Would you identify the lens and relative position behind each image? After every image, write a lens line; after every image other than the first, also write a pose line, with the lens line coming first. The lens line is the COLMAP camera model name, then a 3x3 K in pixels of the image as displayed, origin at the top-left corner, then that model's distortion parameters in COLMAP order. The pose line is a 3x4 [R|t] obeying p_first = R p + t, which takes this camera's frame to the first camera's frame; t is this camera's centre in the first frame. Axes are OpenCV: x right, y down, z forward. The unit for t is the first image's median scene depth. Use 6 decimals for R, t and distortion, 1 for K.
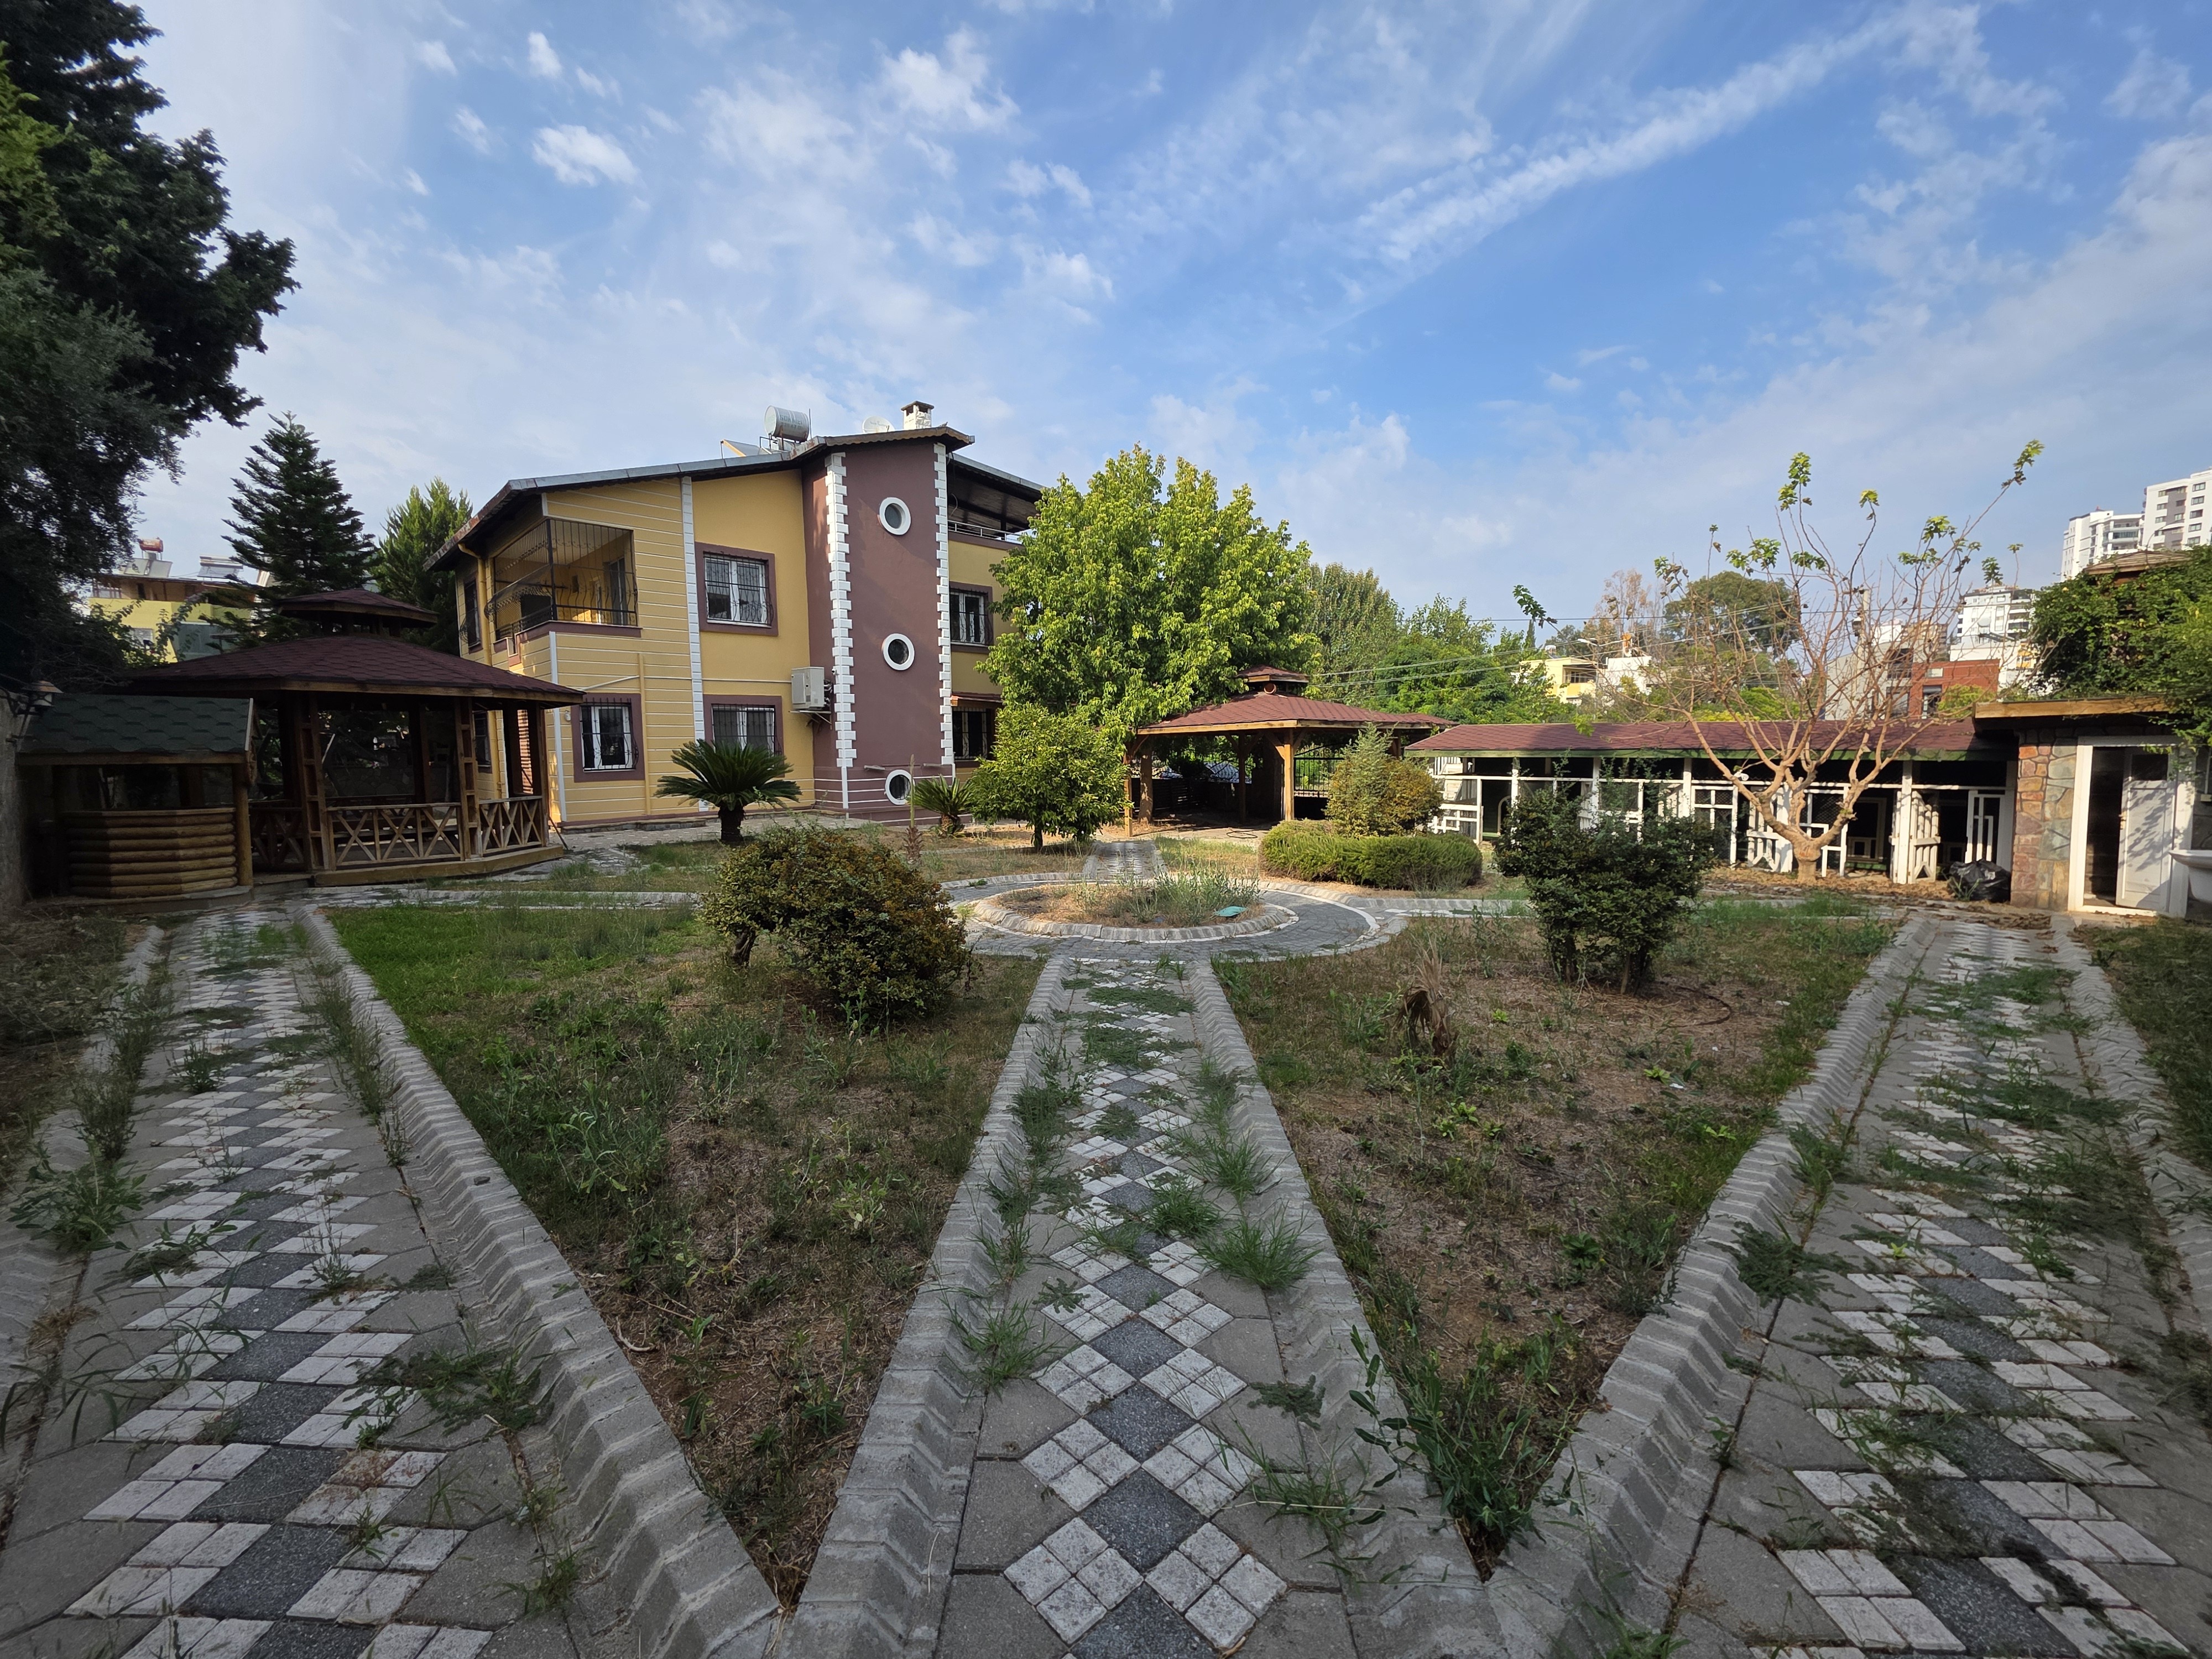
lens RADIAL K [[934.3, 0, 1103.8], [0, 934.3, 820.3], [0, 0, 1]] dist [0.015774, -0.000103]
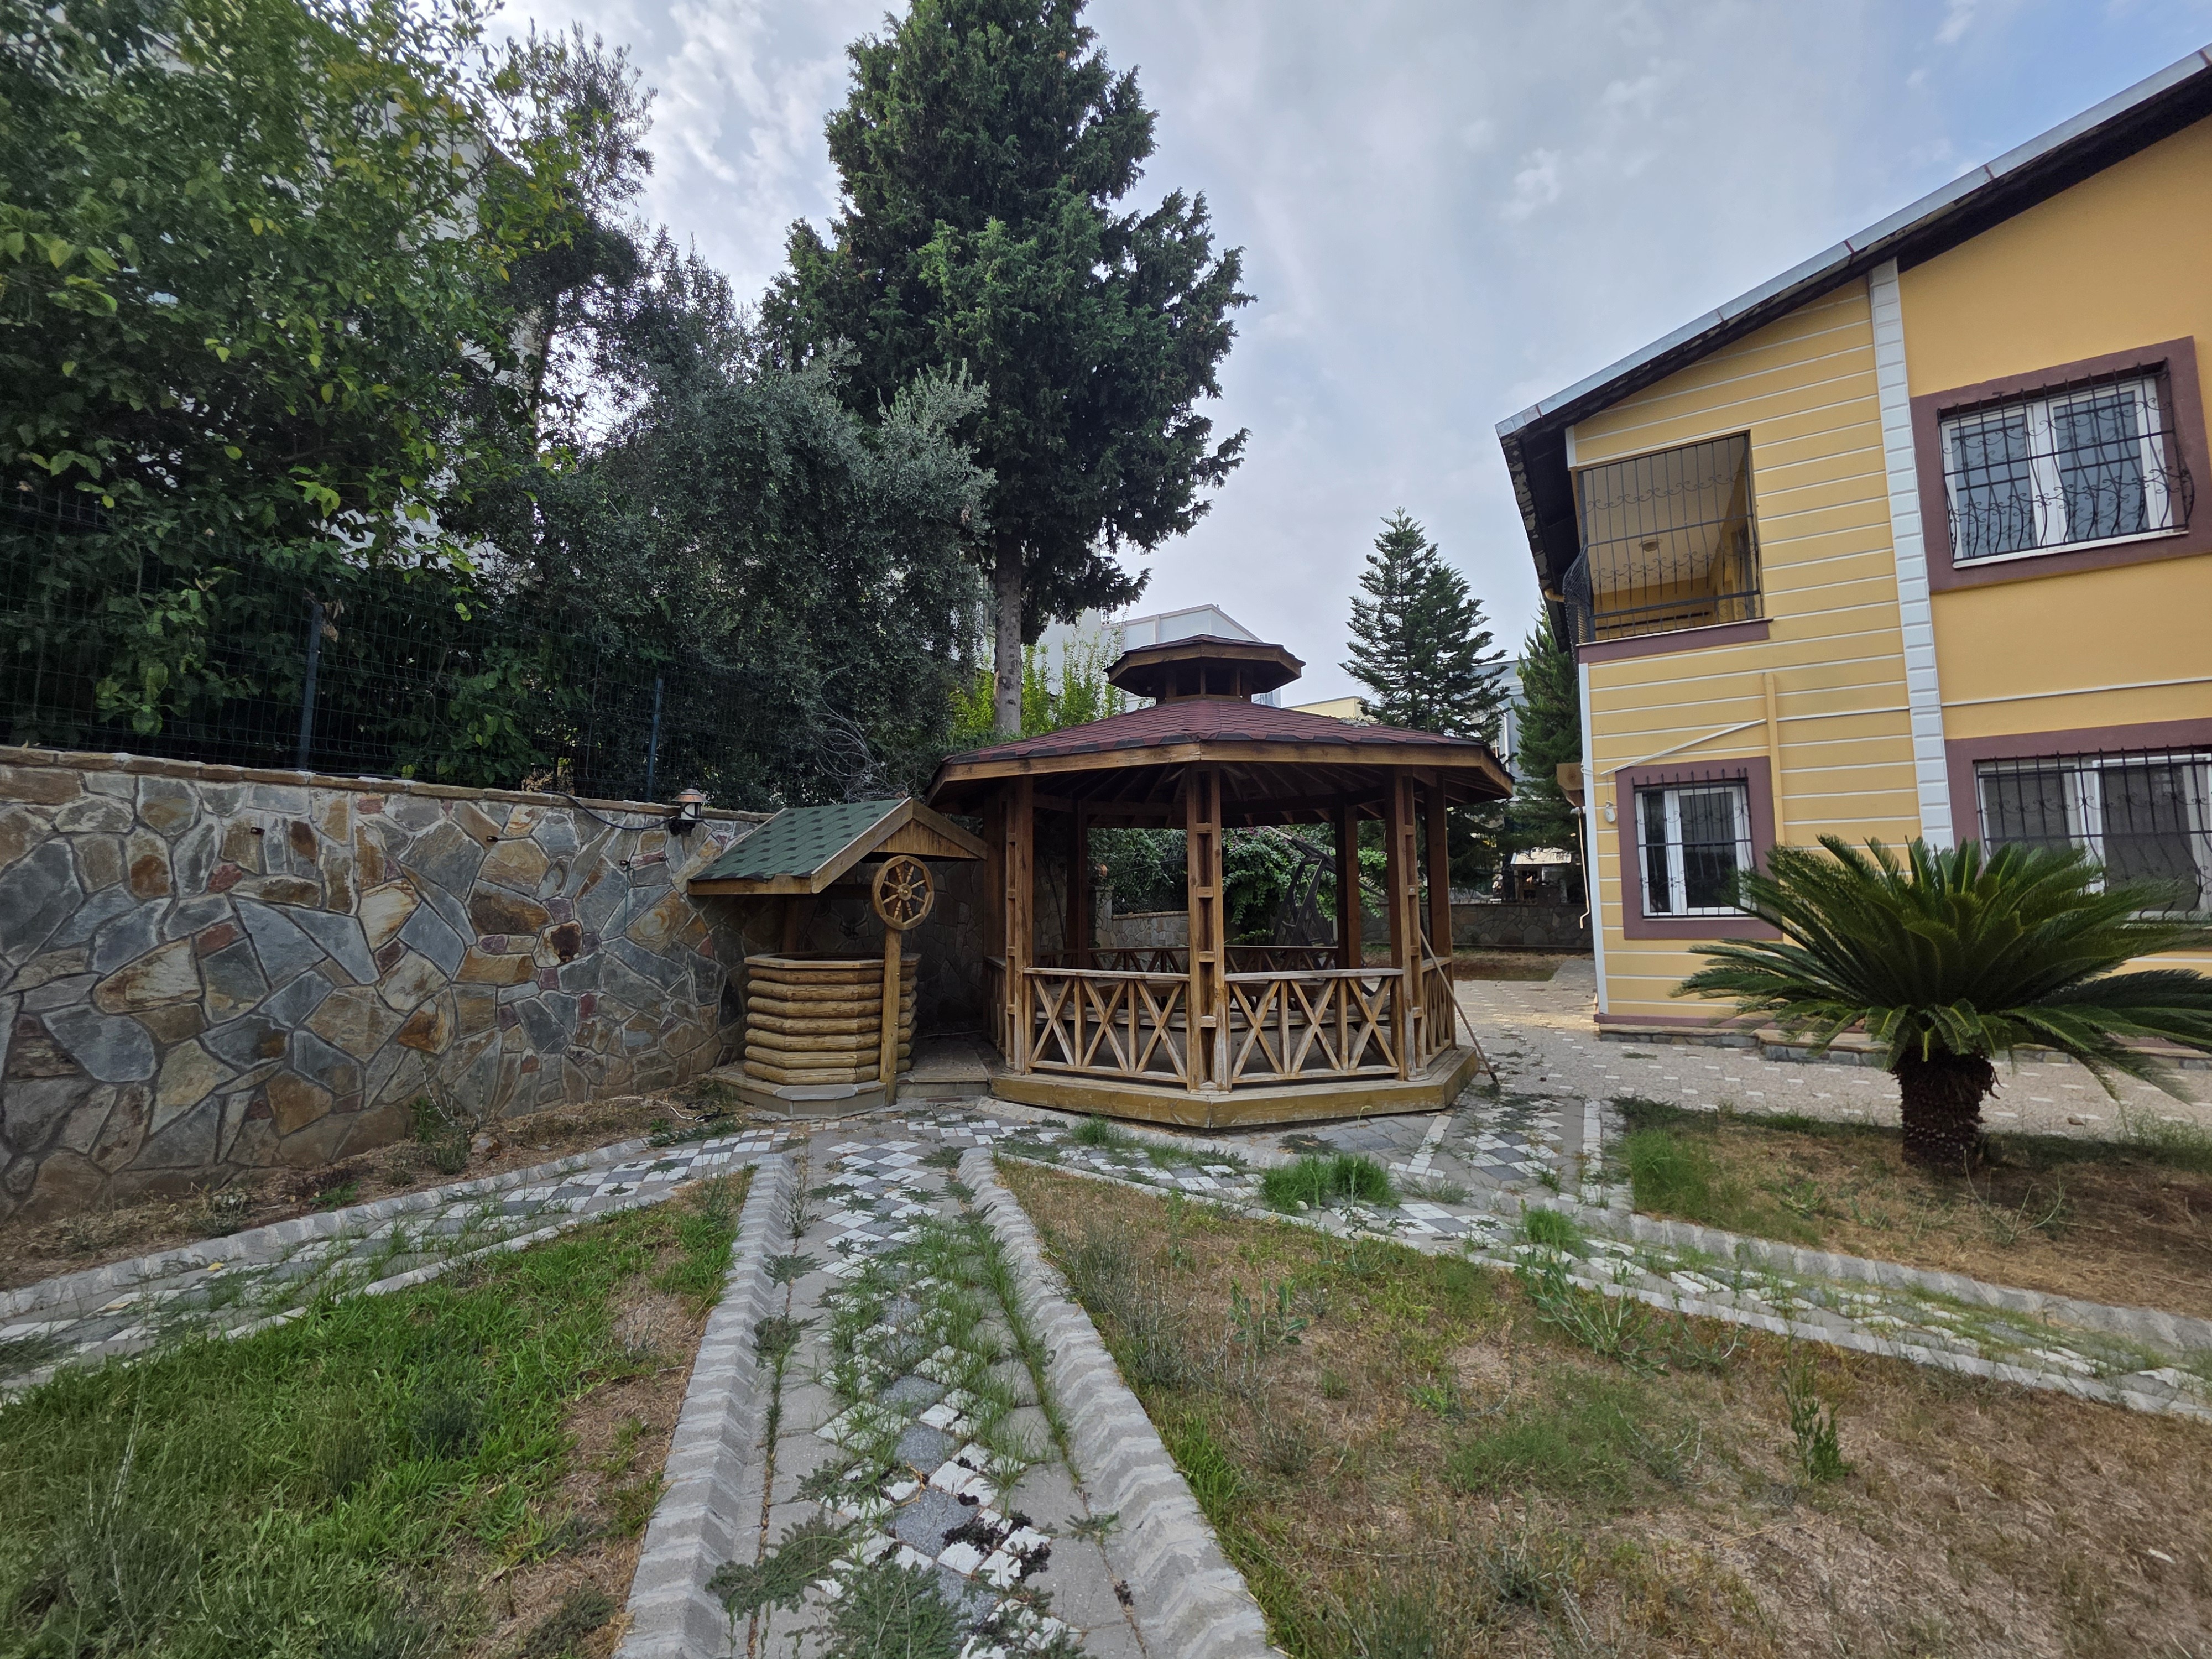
lens RADIAL K [[877.0, 0, 1101.5], [0, 877.0, 820.9], [0, 0, 1]] dist [0.000482, 0.000128]
pose [[0.254478, -0.077747, -0.963948, -0.249262], [-0.071148, 0.992557, -0.098837, -0.055766], [0.964458, 0.093735, 0.247052, 0.898796]]
